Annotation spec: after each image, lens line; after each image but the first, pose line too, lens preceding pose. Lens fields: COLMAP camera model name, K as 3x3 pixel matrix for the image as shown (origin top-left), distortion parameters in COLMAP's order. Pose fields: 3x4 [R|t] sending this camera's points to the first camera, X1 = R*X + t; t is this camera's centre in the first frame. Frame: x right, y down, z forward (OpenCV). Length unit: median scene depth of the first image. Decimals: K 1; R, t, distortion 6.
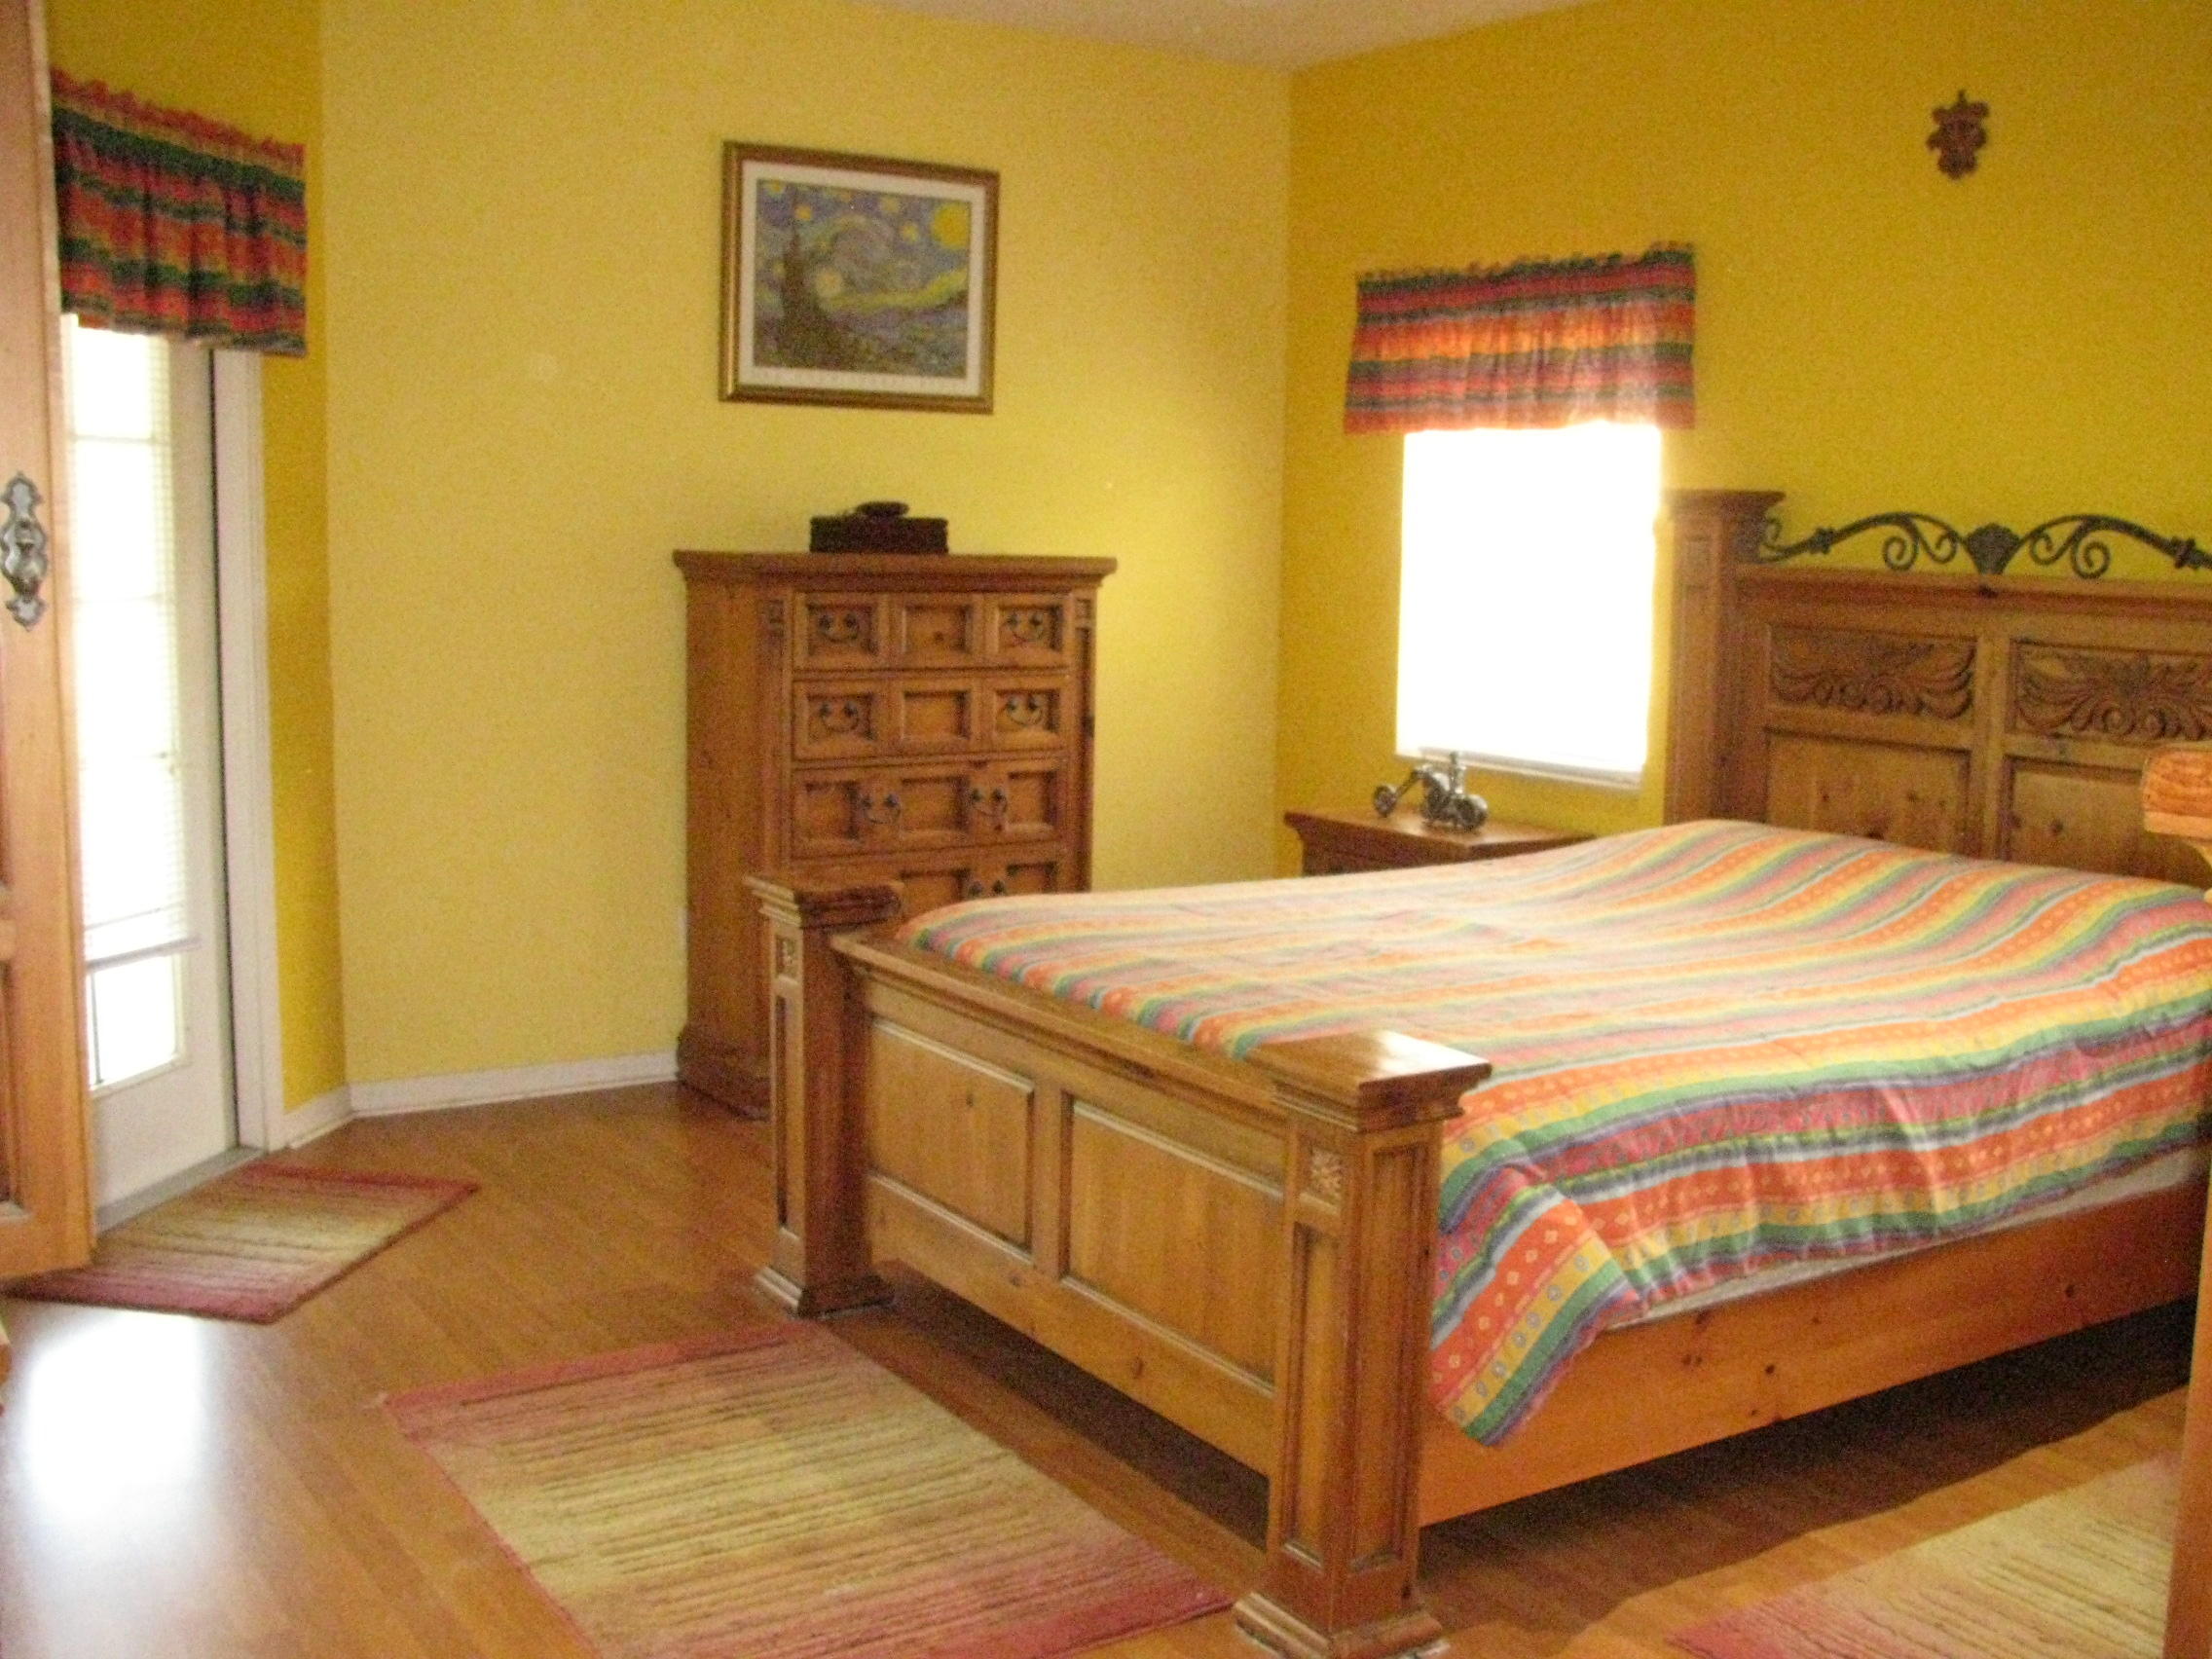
lens RADIAL K [[2280.7, 0, 1136.6], [0, 2280.7, 901.8], [0, 0, 1]] dist [-0.207634, 0.226781]
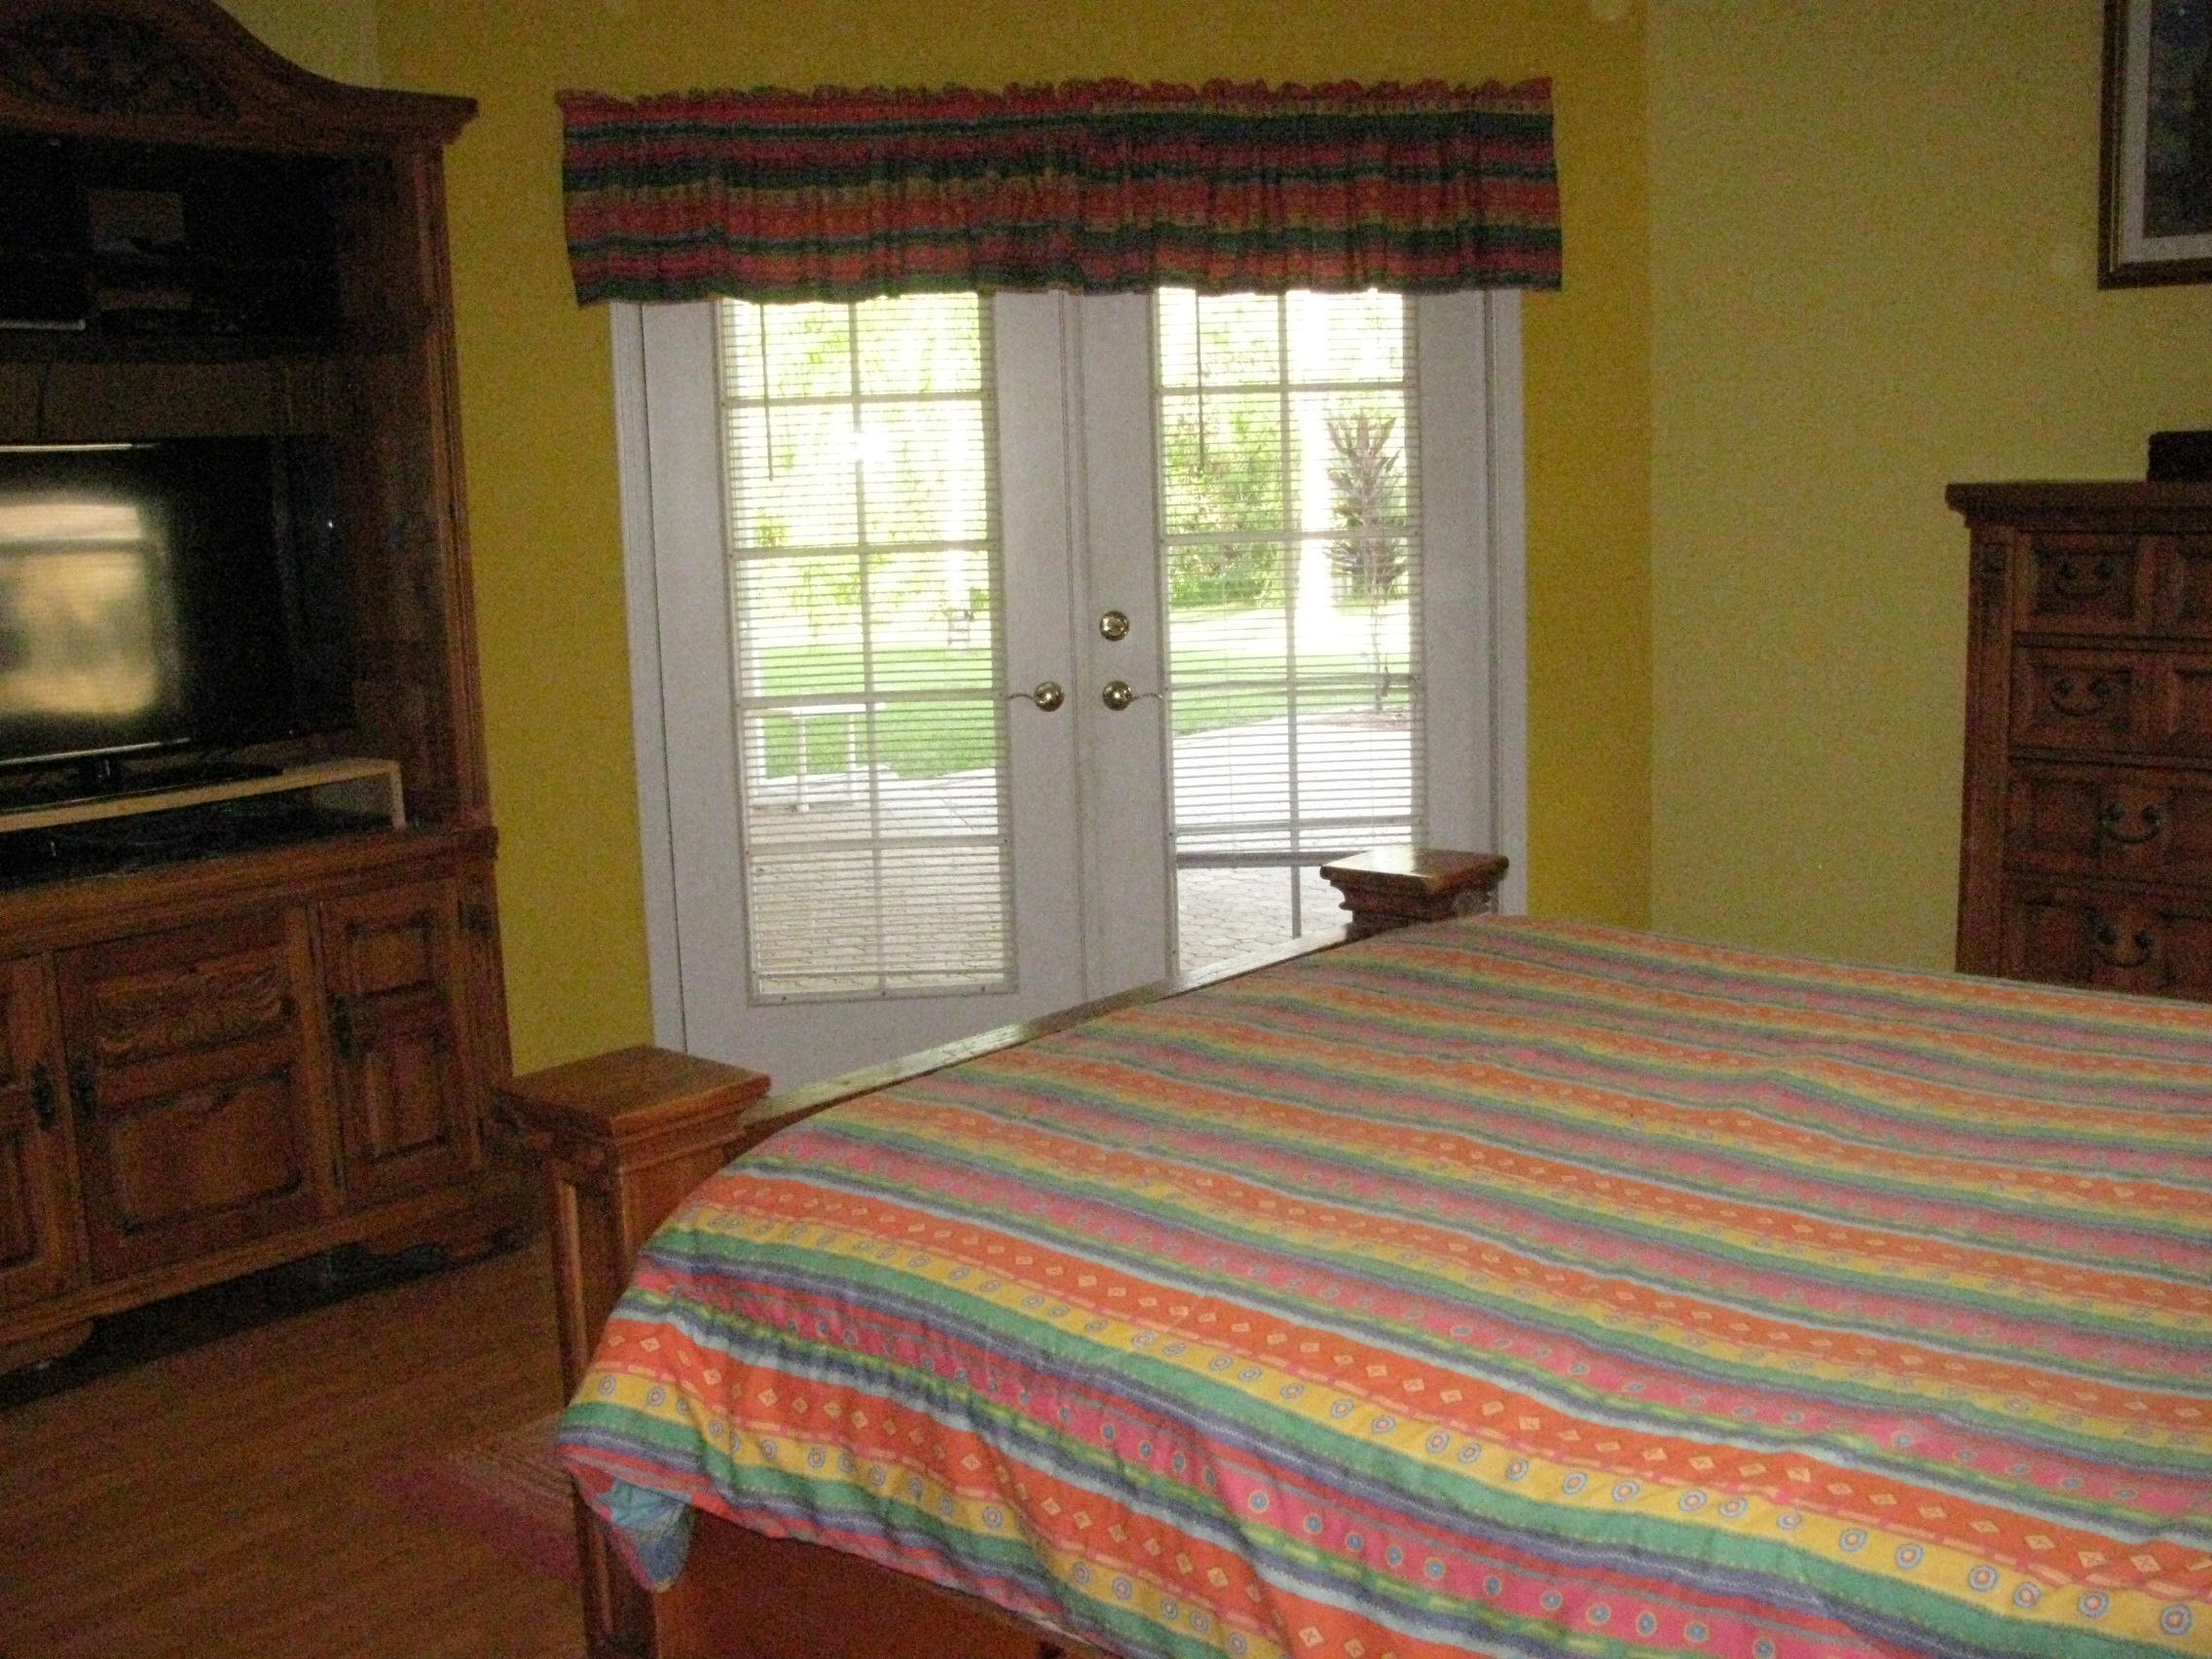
lens RADIAL K [[2280.7, 0, 1136.6], [0, 2280.7, 901.8], [0, 0, 1]] dist [-0.207634, 0.226781]
pose [[0.257246, 0.149652, -0.954688, 0.586266], [-0.114023, 0.985735, 0.123795, -0.079367], [0.959595, 0.077010, 0.270640, 0.570912]]
